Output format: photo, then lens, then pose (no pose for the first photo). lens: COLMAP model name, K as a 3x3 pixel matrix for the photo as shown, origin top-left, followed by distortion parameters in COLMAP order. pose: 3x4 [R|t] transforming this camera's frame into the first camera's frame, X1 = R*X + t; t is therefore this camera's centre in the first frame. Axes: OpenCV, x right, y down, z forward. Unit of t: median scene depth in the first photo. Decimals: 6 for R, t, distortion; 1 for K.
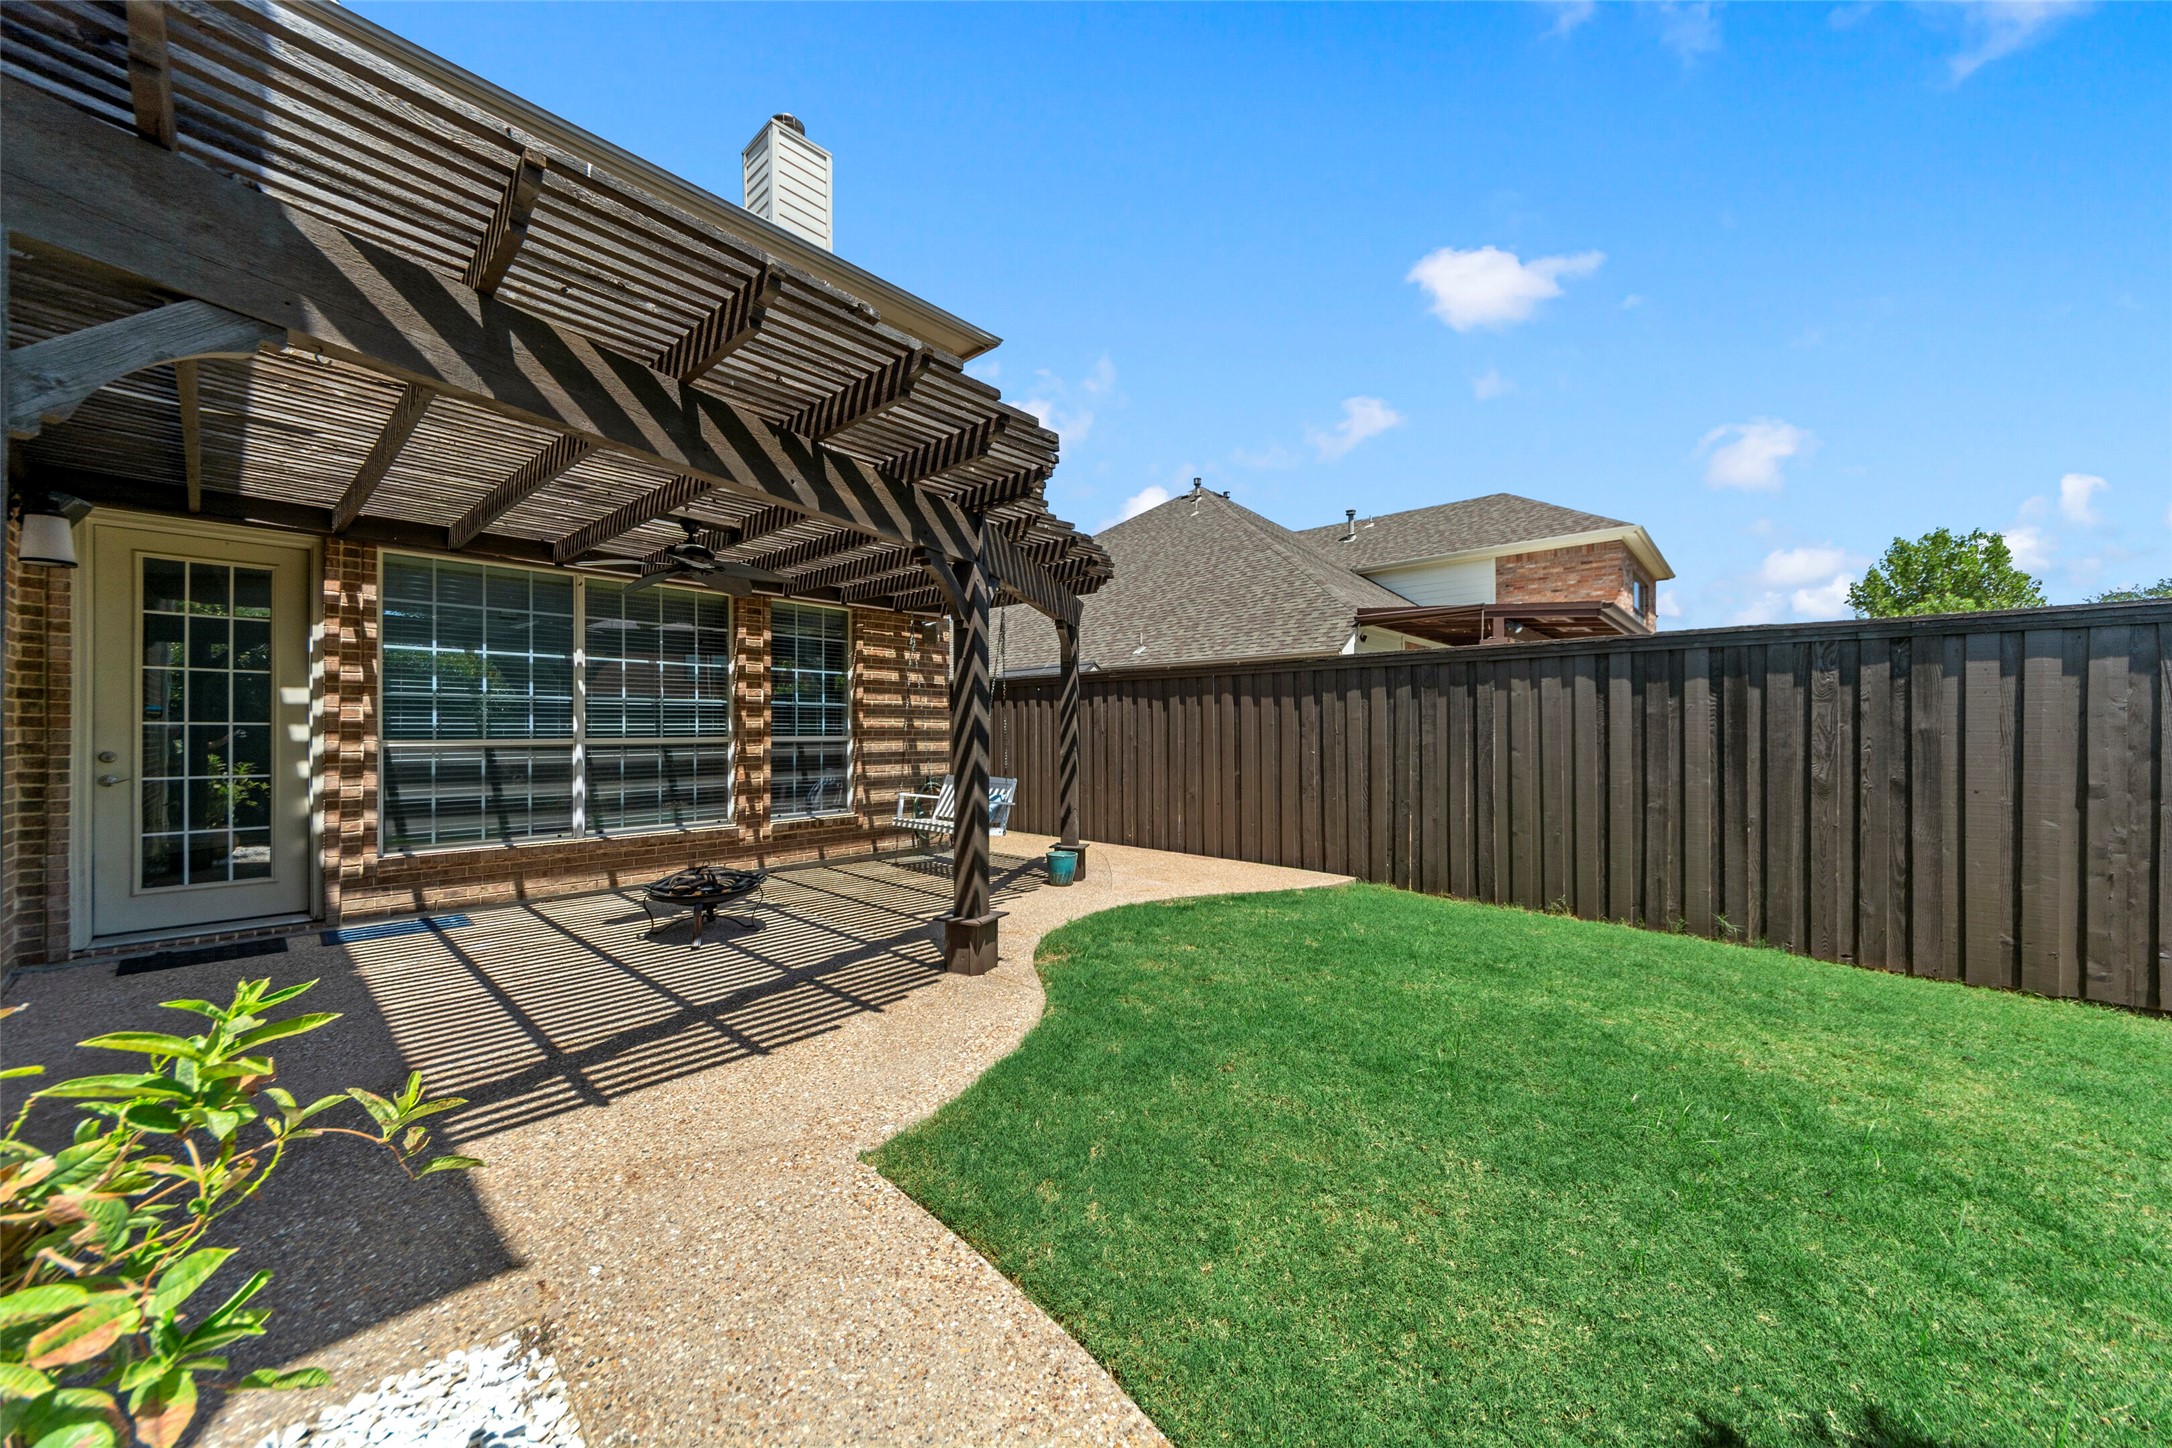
lens RADIAL K [[784.7, 0, 1113.0], [0, 784.7, 734.6], [0, 0, 1]] dist [0.001891, 0.000073]
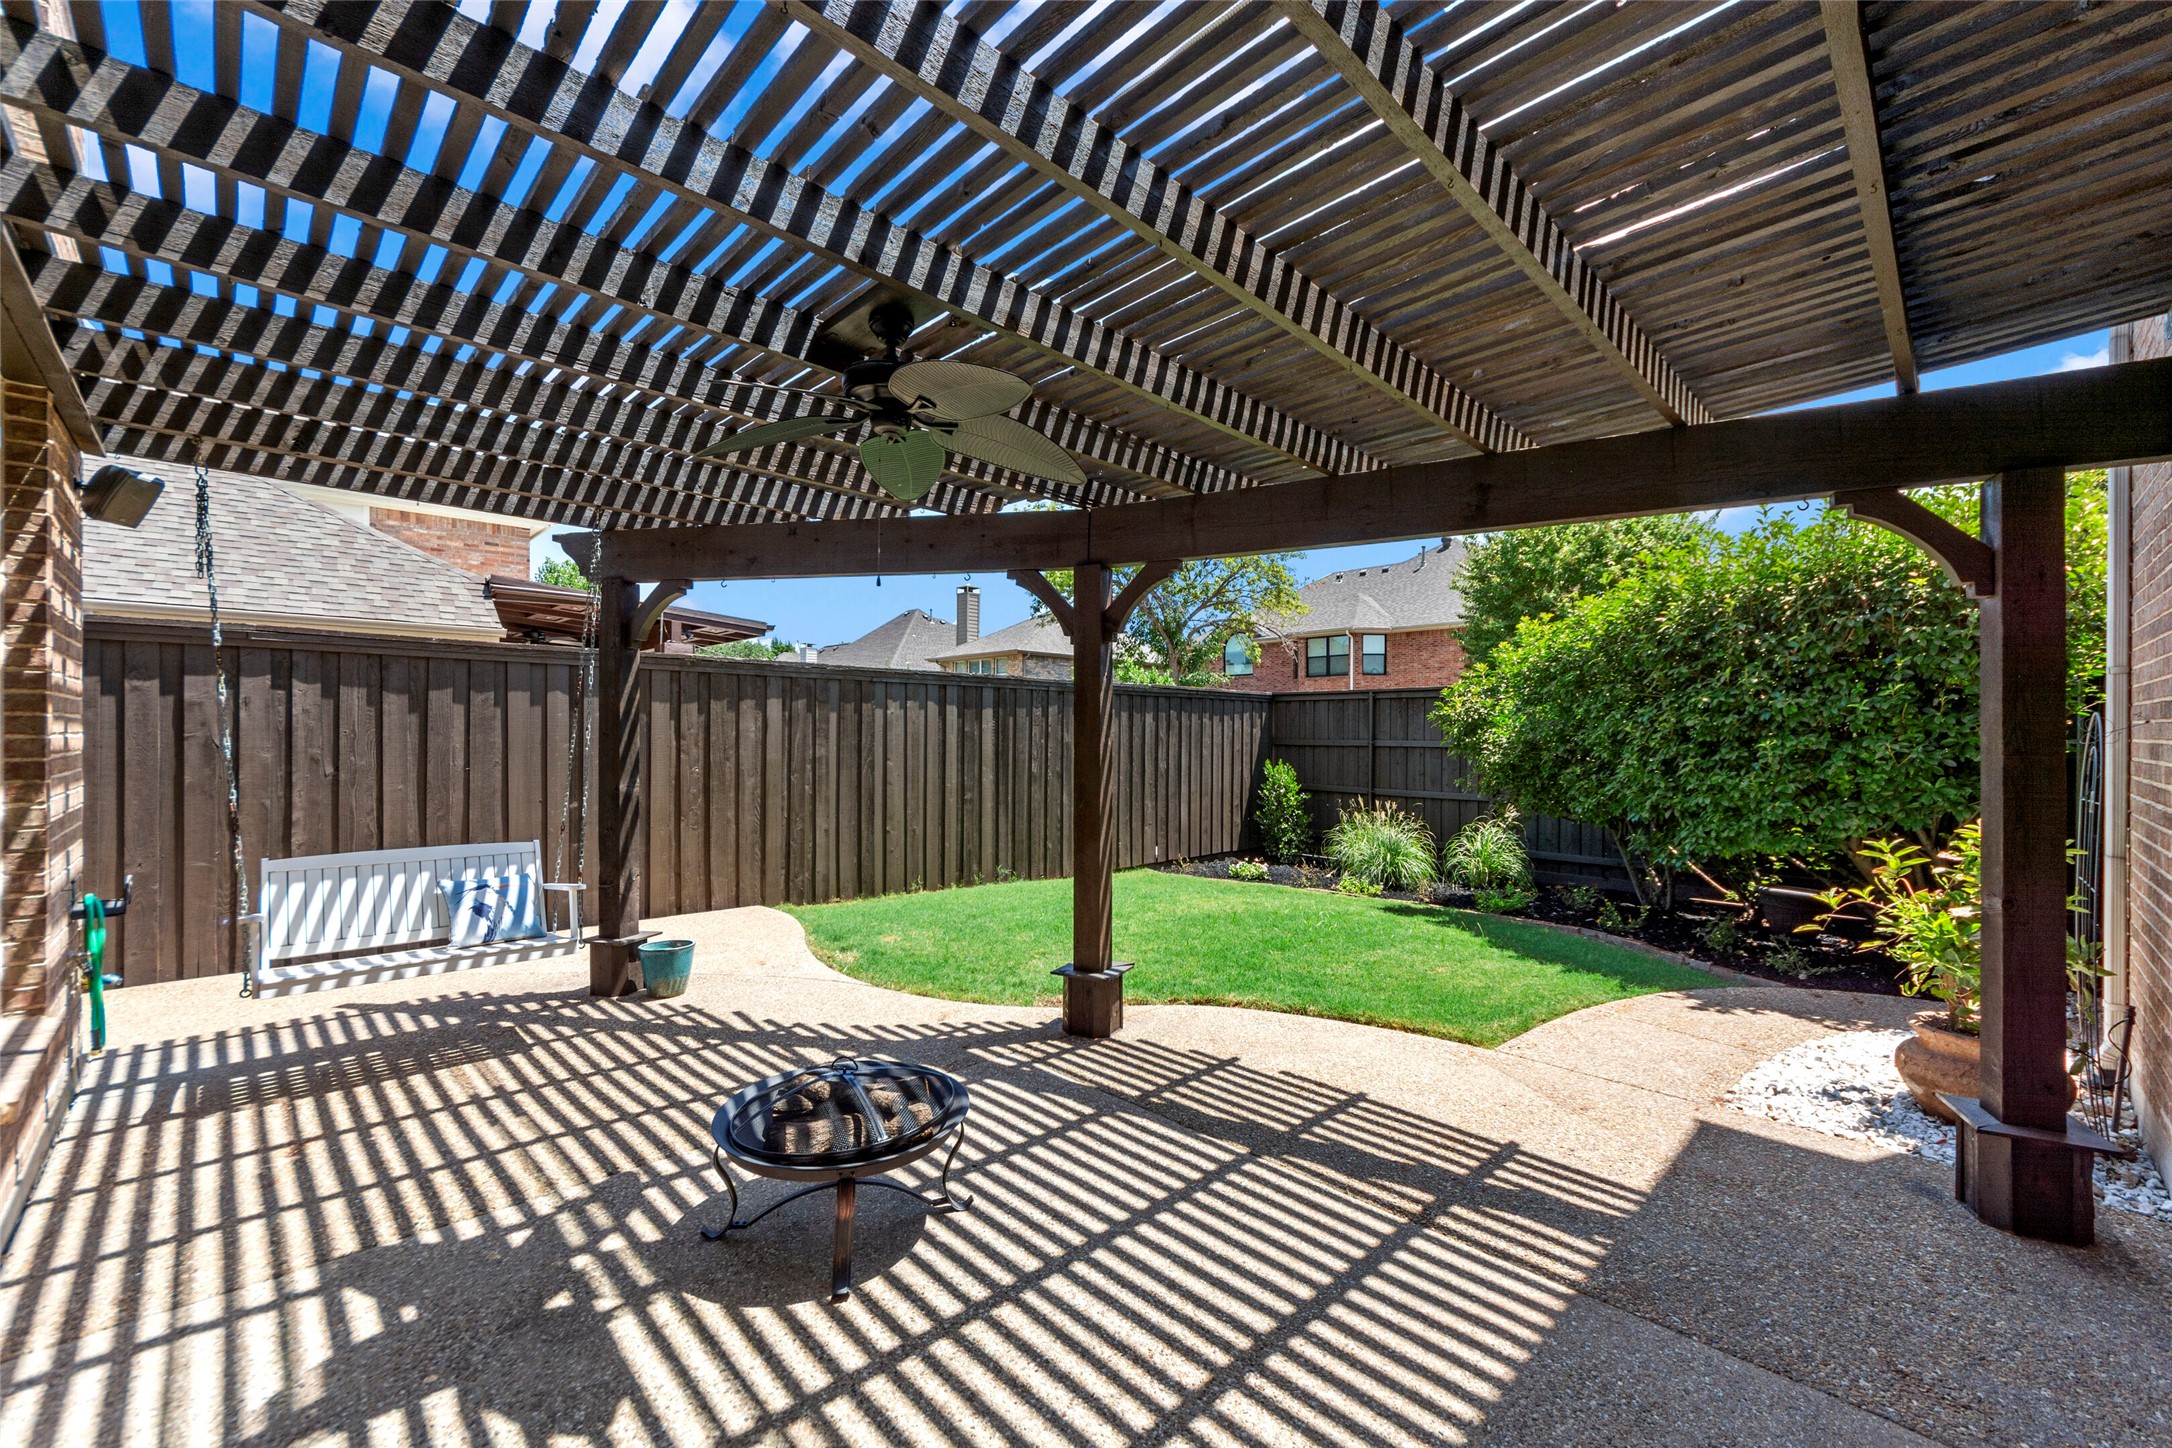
lens RADIAL K [[861.5, 0, 1086.0], [0, 861.5, 724.0], [0, 0, 1]] dist [-0.000590, -0.000007]
pose [[0.078692, 0.010997, 0.996838, -1.334997], [-0.000519, 0.999939, -0.010991, -0.037853], [-0.996899, 0.000347, 0.078693, 1.086691]]
